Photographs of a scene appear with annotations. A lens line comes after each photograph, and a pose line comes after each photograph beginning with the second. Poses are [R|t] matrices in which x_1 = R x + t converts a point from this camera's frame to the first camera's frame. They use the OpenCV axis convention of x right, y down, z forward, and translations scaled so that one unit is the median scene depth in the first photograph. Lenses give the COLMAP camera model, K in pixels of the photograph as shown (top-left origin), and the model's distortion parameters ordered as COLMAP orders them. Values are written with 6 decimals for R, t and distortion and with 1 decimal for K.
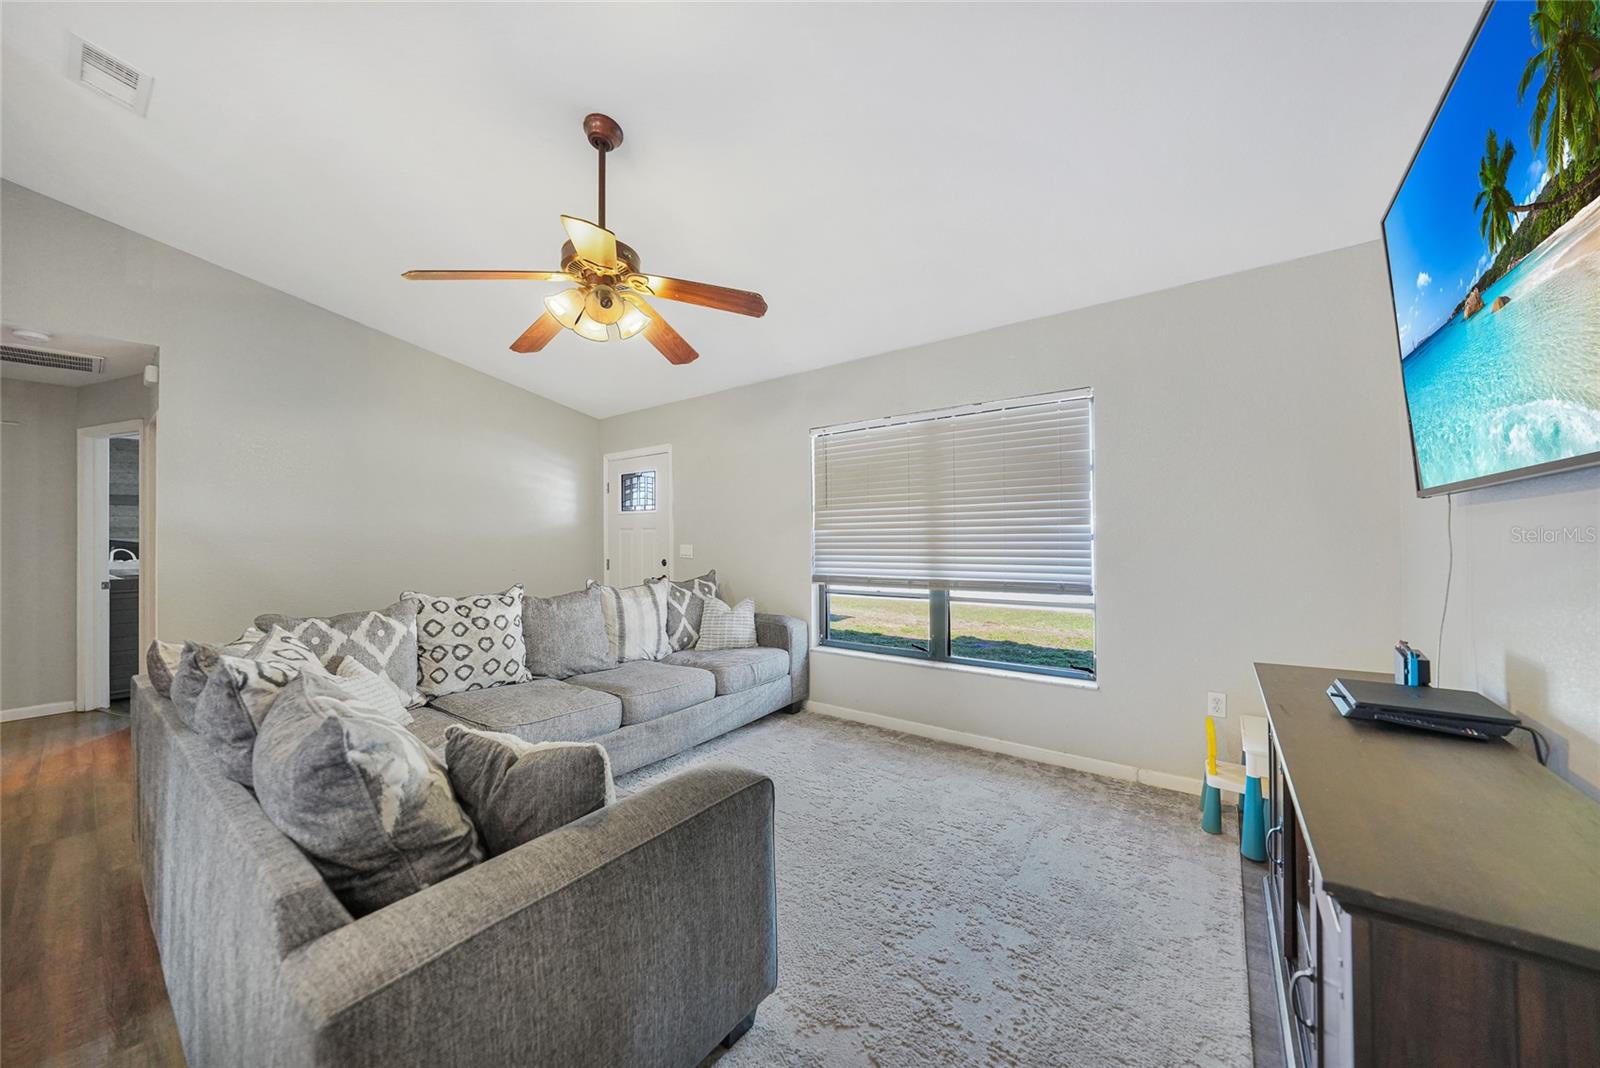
lens RADIAL K [[564.8, 0, 796.6], [0, 564.8, 533.1], [0, 0, 1]] dist [-0.029608, 0.007118]
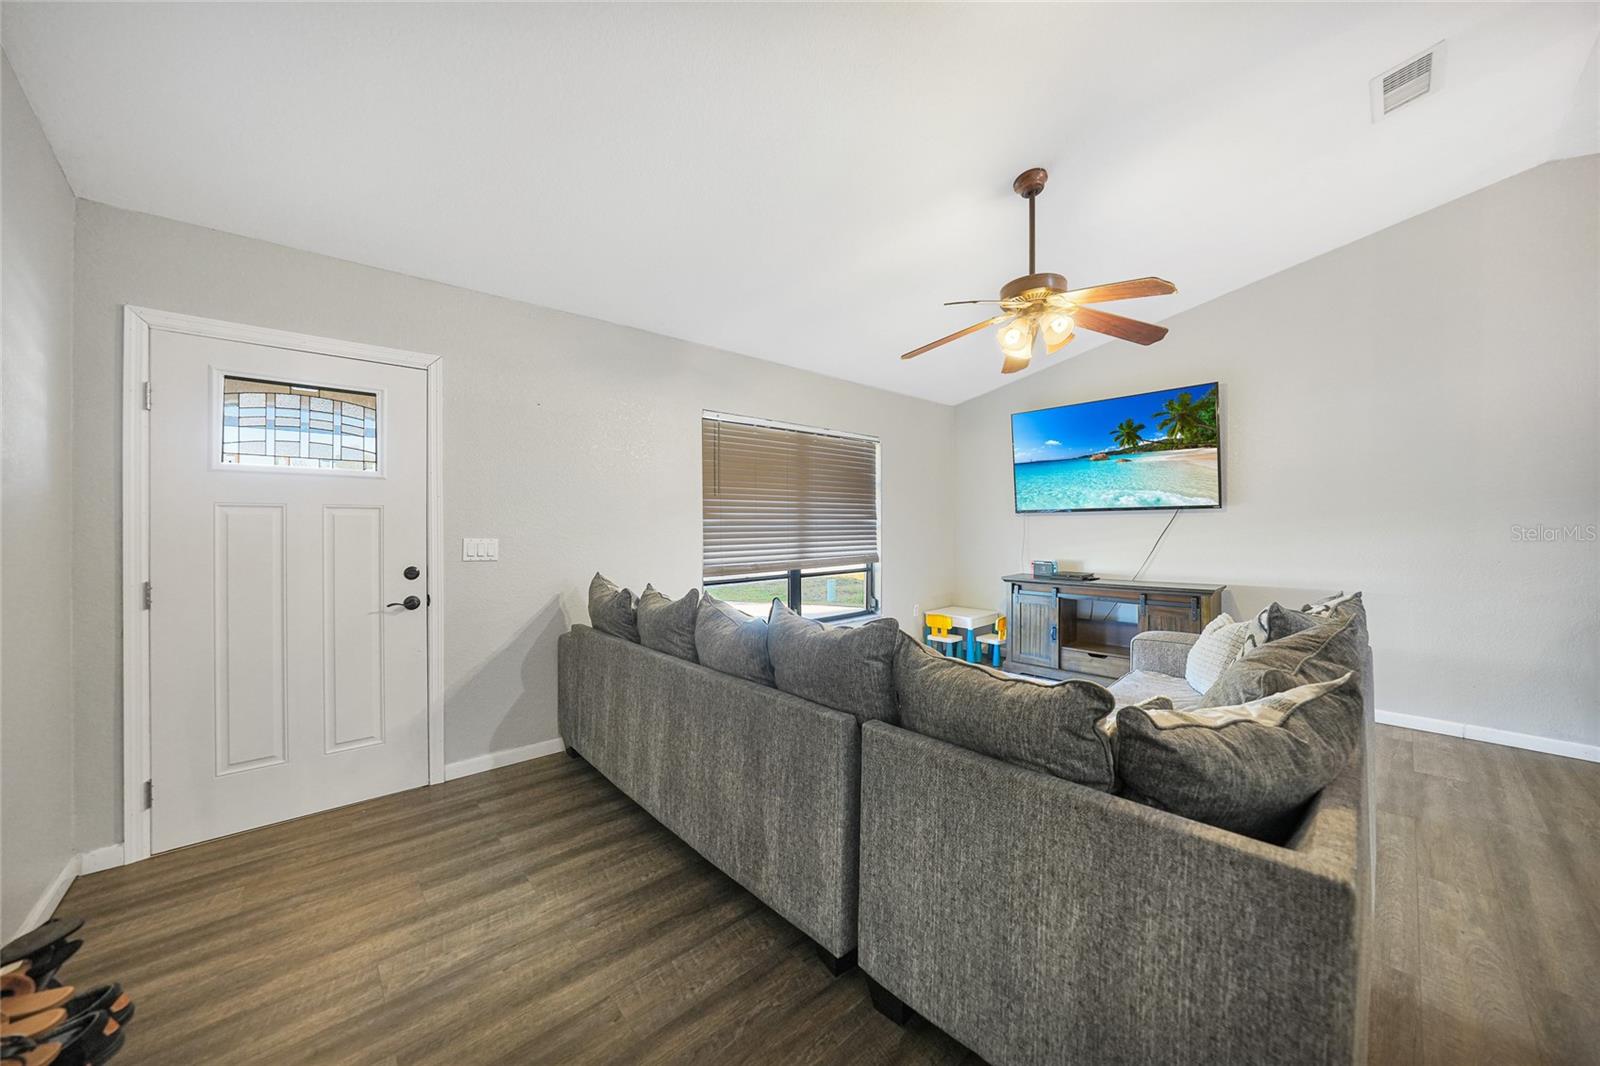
lens RADIAL K [[569.2, 0, 804.3], [0, 569.2, 530.6], [0, 0, 1]] dist [-0.026928, 0.007042]
pose [[0.175790, 0.011497, 0.984360, -1.153011], [0.006261, 0.999899, -0.012797, 0.035650], [-0.984408, 0.008413, 0.175700, 0.903801]]
